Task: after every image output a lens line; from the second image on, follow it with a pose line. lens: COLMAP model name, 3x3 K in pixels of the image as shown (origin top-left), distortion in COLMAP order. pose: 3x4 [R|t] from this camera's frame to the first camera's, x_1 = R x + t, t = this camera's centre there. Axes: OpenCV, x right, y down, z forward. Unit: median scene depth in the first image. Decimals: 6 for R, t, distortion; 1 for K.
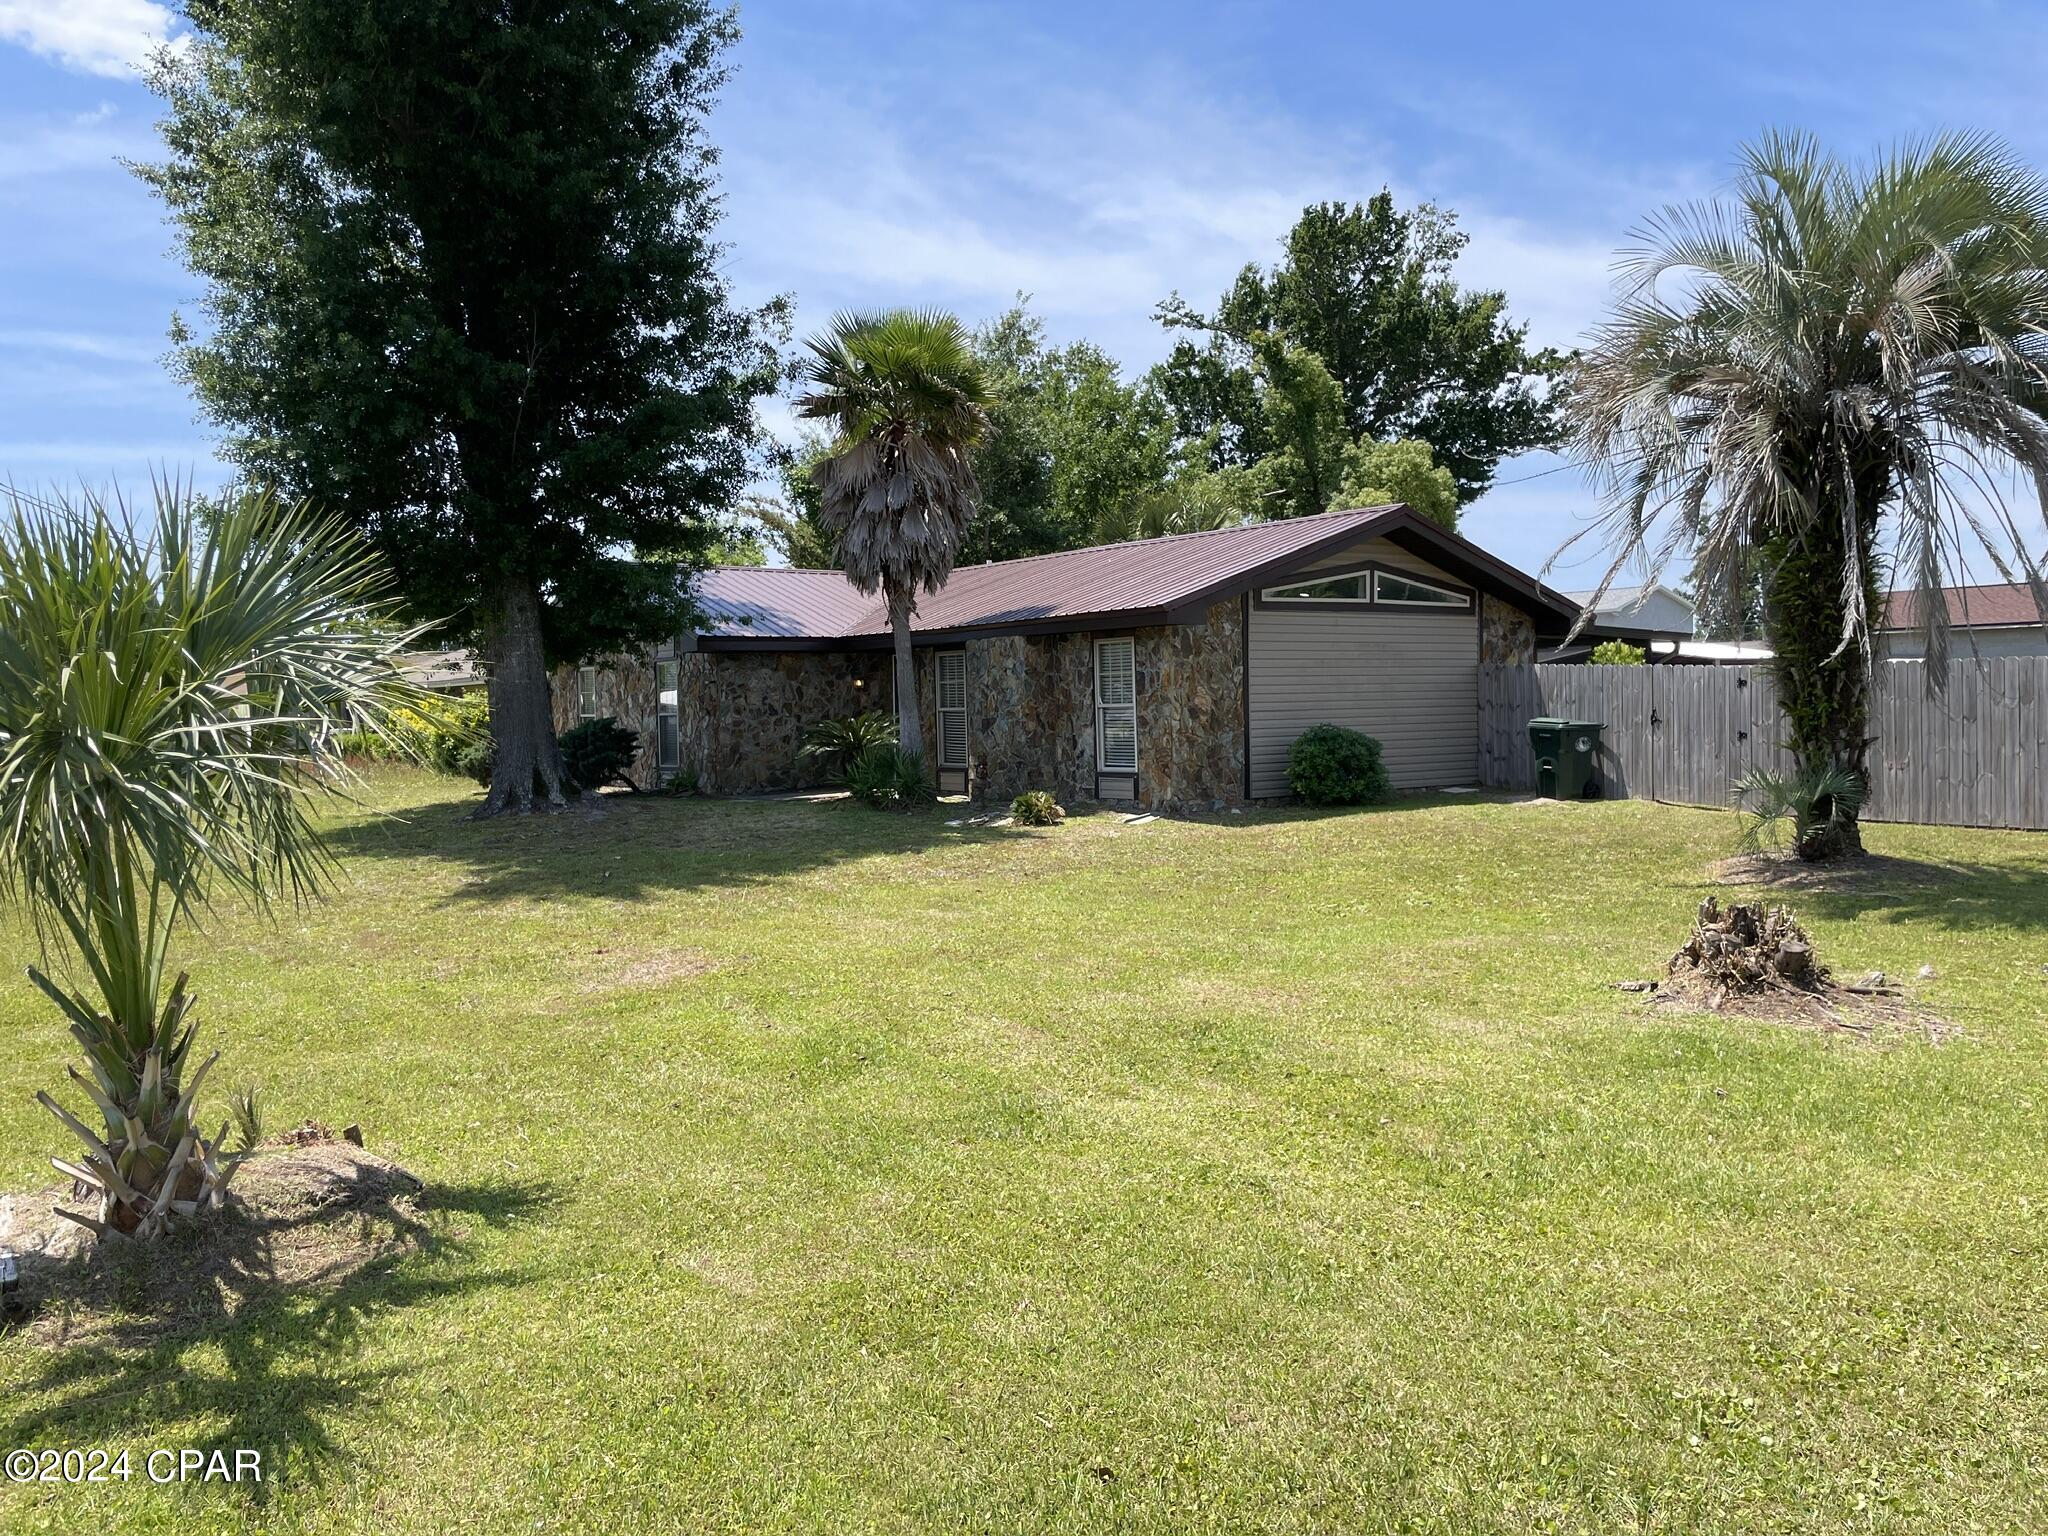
lens RADIAL K [[1551.5, 0, 1018.1], [0, 1551.5, 770.6], [0, 0, 1]] dist [0.041215, -0.016326]
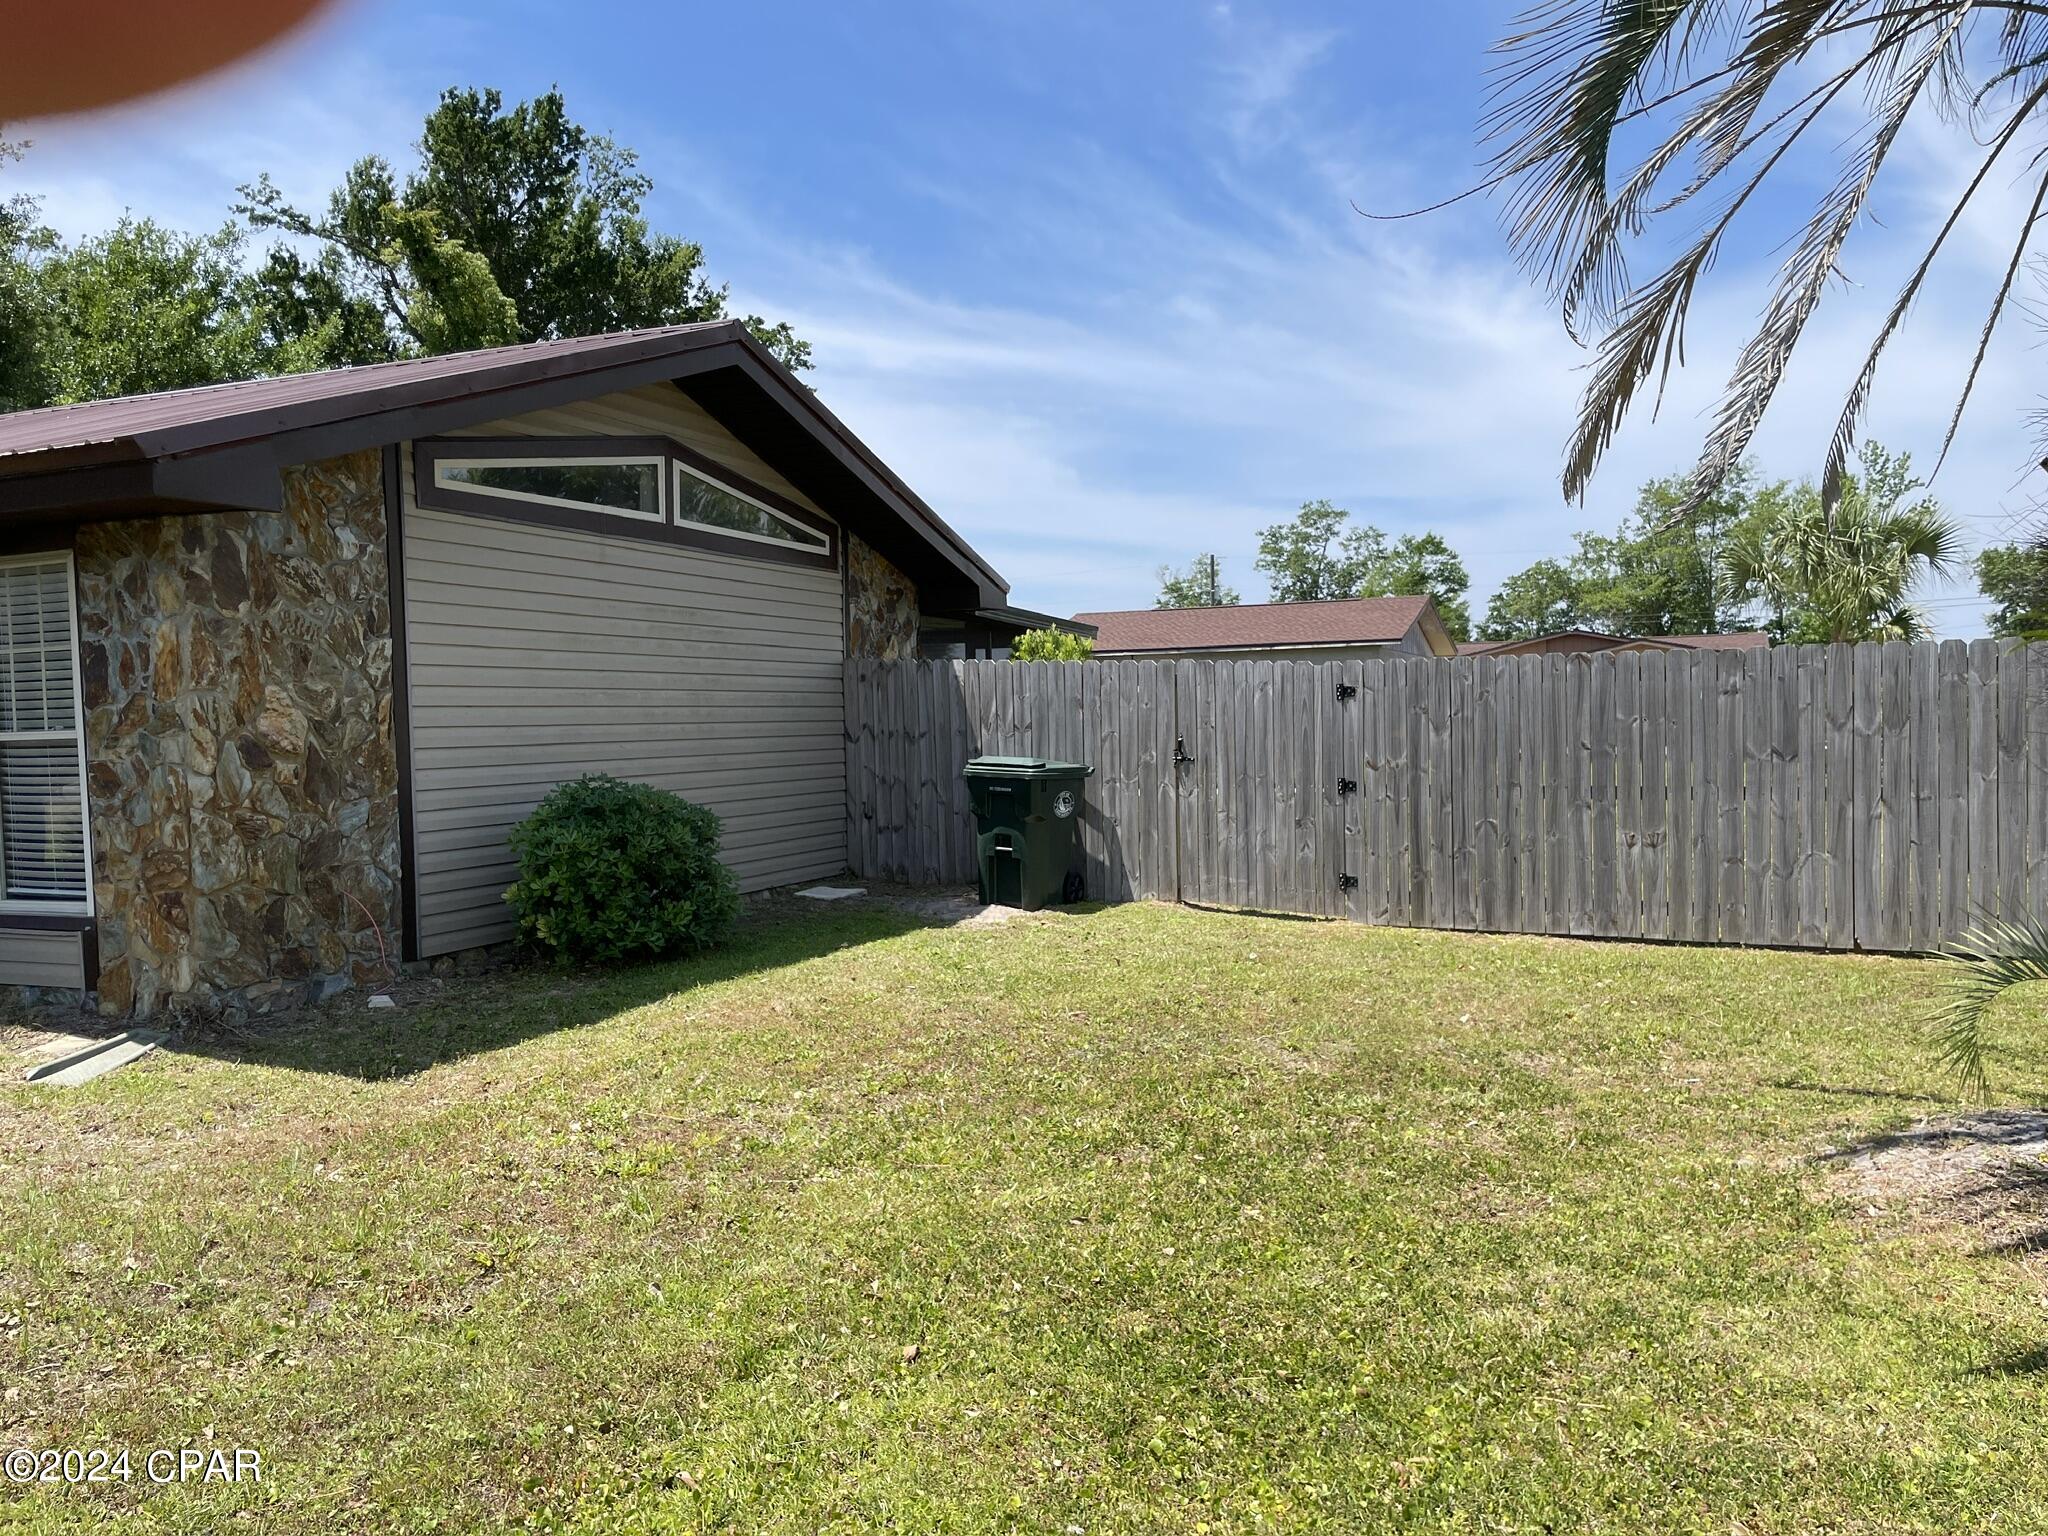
lens RADIAL K [[1551.5, 0, 1019.0], [0, 1551.5, 781.4], [0, 0, 1]] dist [0.041215, -0.016326]
pose [[0.861692, -0.019164, 0.507070, 0.074798], [0.025246, 0.999668, -0.005122, -0.022605], [-0.506804, 0.017215, 0.861889, 0.540692]]
